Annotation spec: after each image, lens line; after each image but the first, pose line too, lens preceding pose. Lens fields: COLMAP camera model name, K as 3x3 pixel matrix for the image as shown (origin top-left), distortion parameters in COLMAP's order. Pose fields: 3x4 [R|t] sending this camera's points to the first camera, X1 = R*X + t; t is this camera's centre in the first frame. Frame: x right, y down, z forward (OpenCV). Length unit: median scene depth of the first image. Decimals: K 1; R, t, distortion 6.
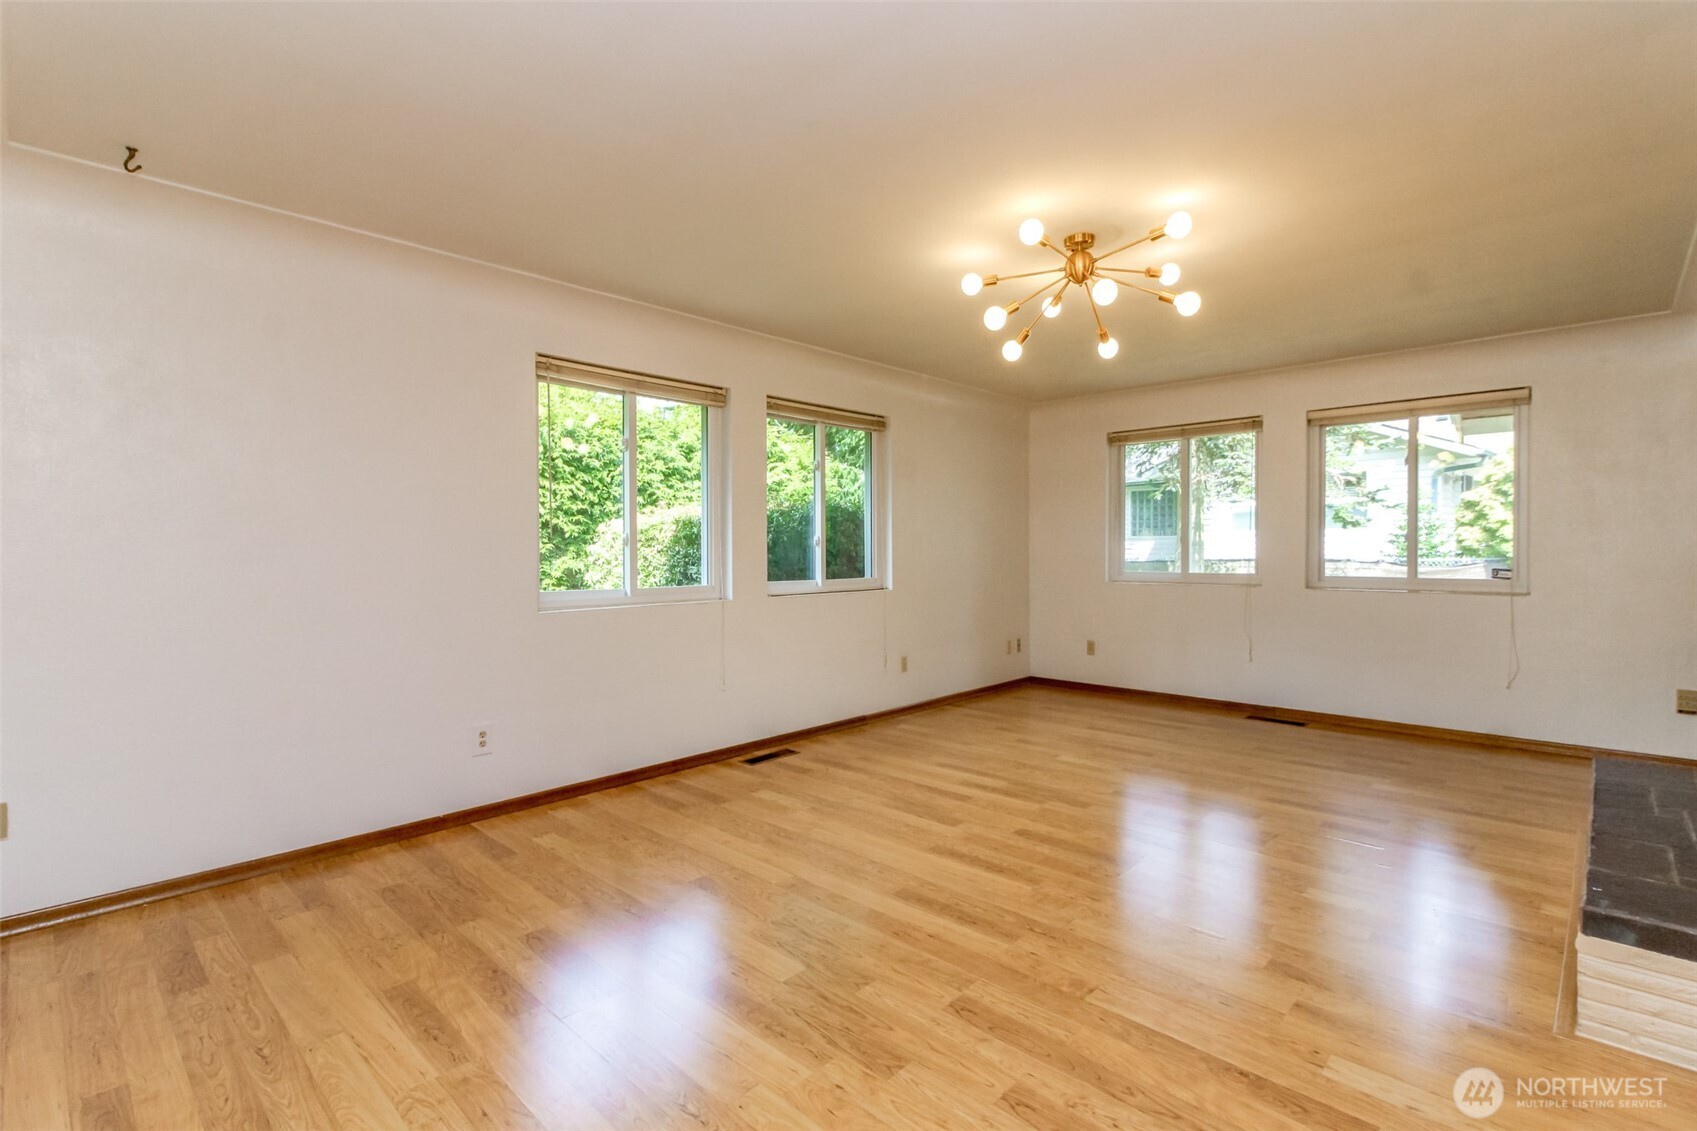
lens RADIAL K [[774.6, 0, 837.8], [0, 774.6, 562.2], [0, 0, 1]] dist [0.001187, -0.001286]
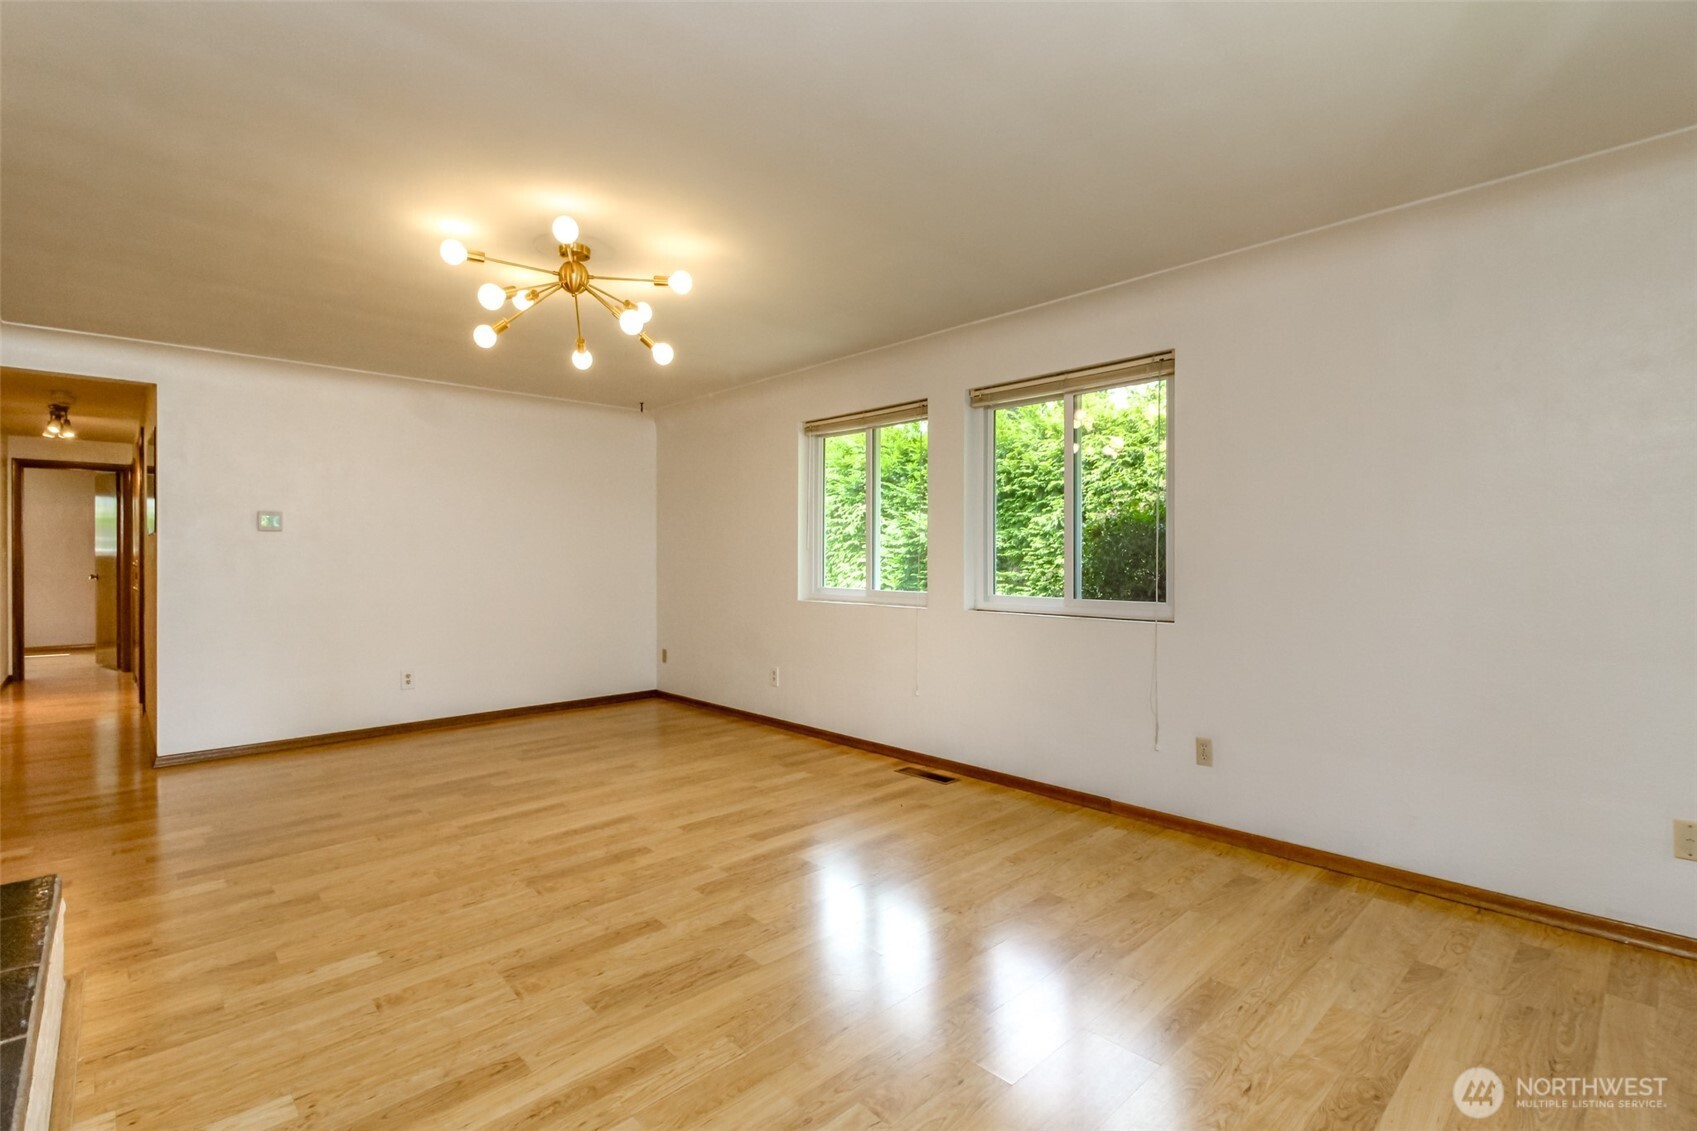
lens RADIAL K [[785.8, 0, 837.8], [0, 785.8, 557.7], [0, 0, 1]] dist [0.026011, -0.010582]
pose [[-0.048298, 0.005654, -0.998817, 1.120271], [-0.018828, 0.999801, 0.006570, -0.026249], [0.998655, 0.019123, -0.048182, 1.187489]]
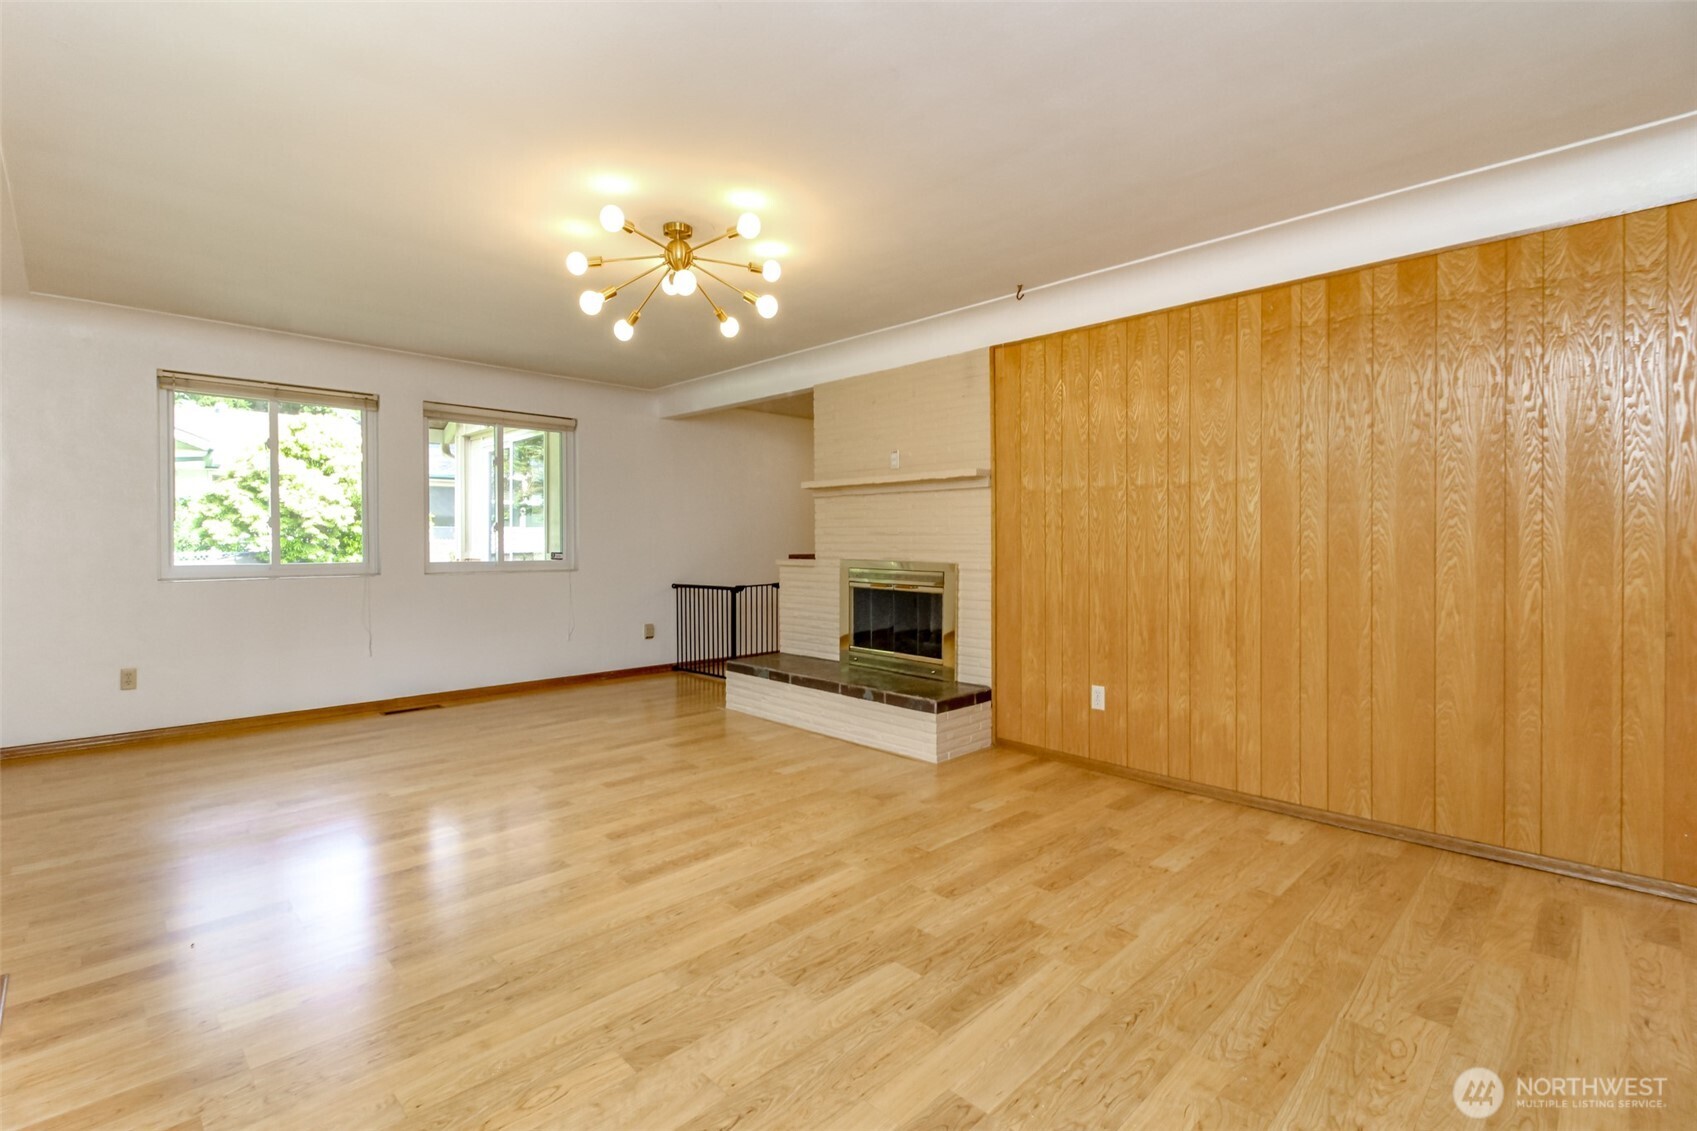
lens RADIAL K [[774.6, 0, 837.8], [0, 774.6, 562.2], [0, 0, 1]] dist [0.001187, -0.001286]
pose [[0.024458, -0.020987, 0.999481, -0.615650], [0.019007, 0.999609, 0.020524, 0.010117], [-0.999520, 0.018495, 0.024847, 0.654030]]
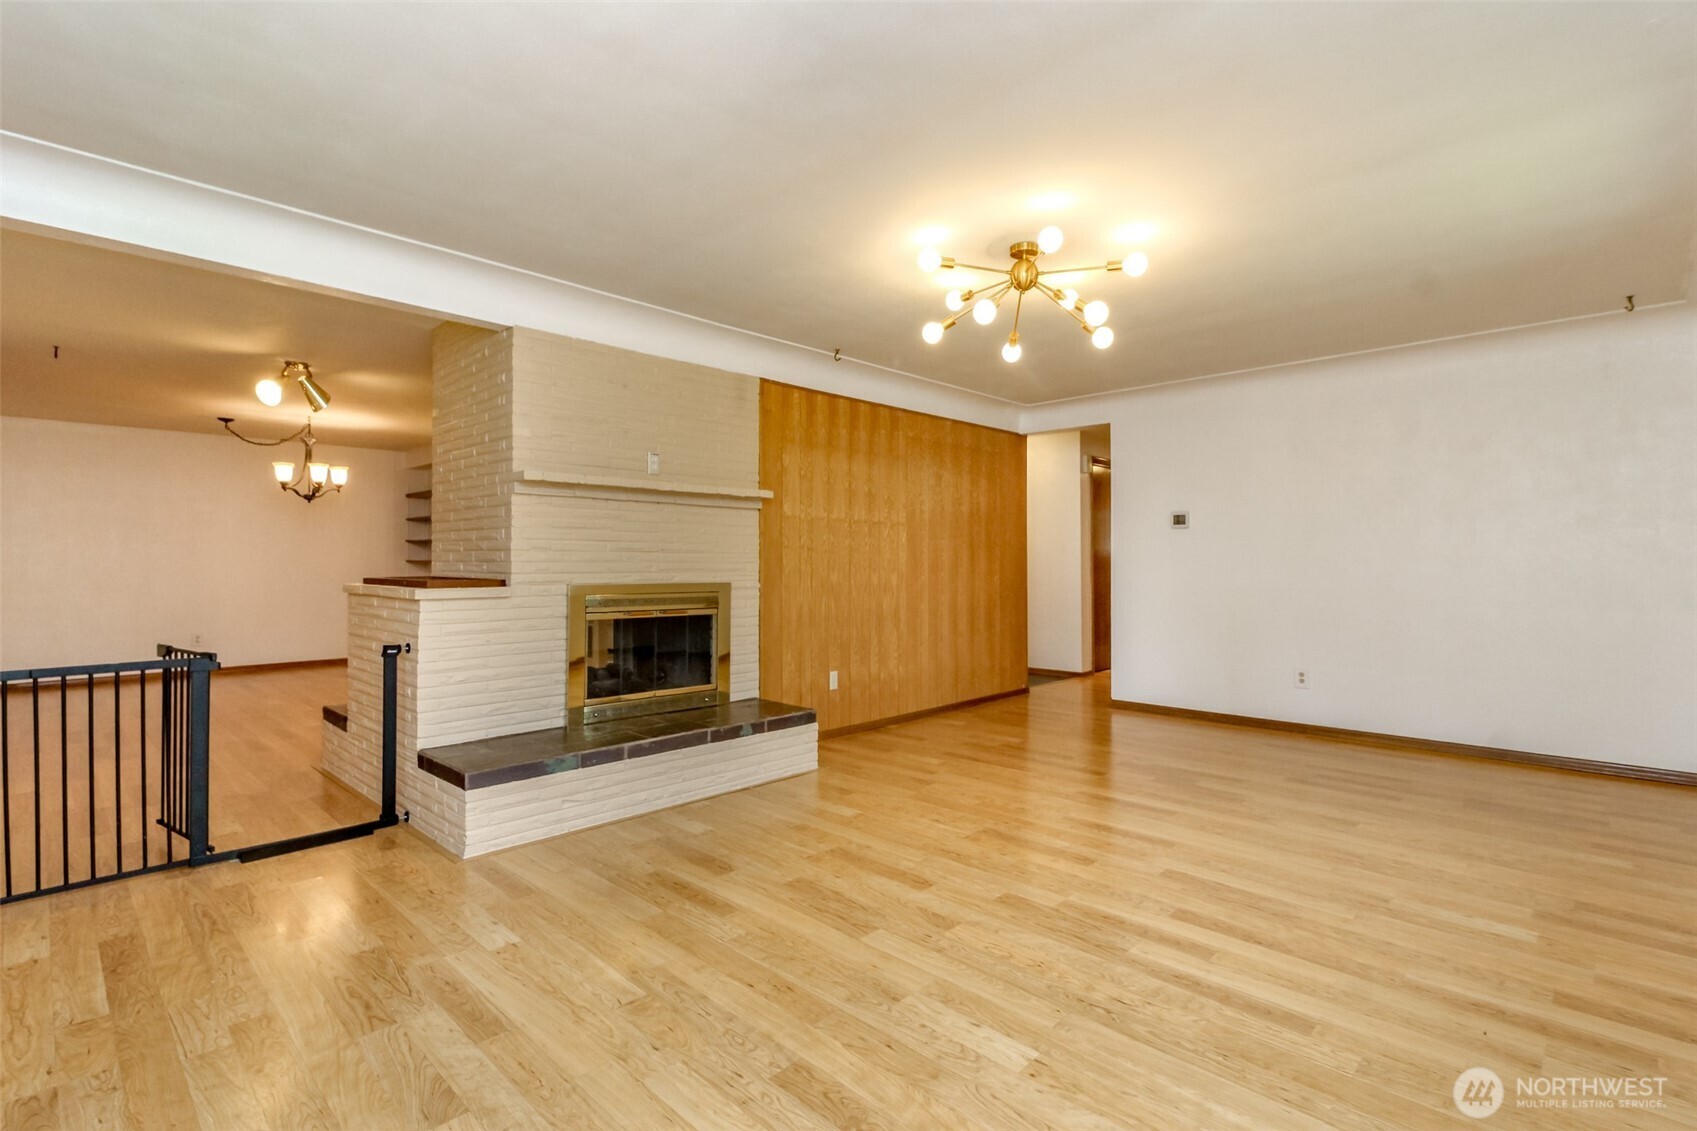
lens RADIAL K [[785.8, 0, 837.8], [0, 785.8, 557.7], [0, 0, 1]] dist [0.026011, -0.010582]
pose [[-0.999942, 0.005280, 0.009412, 0.475268], [0.005412, 0.999887, 0.014039, -0.014723], [-0.009337, 0.014089, -0.999857, 1.767771]]
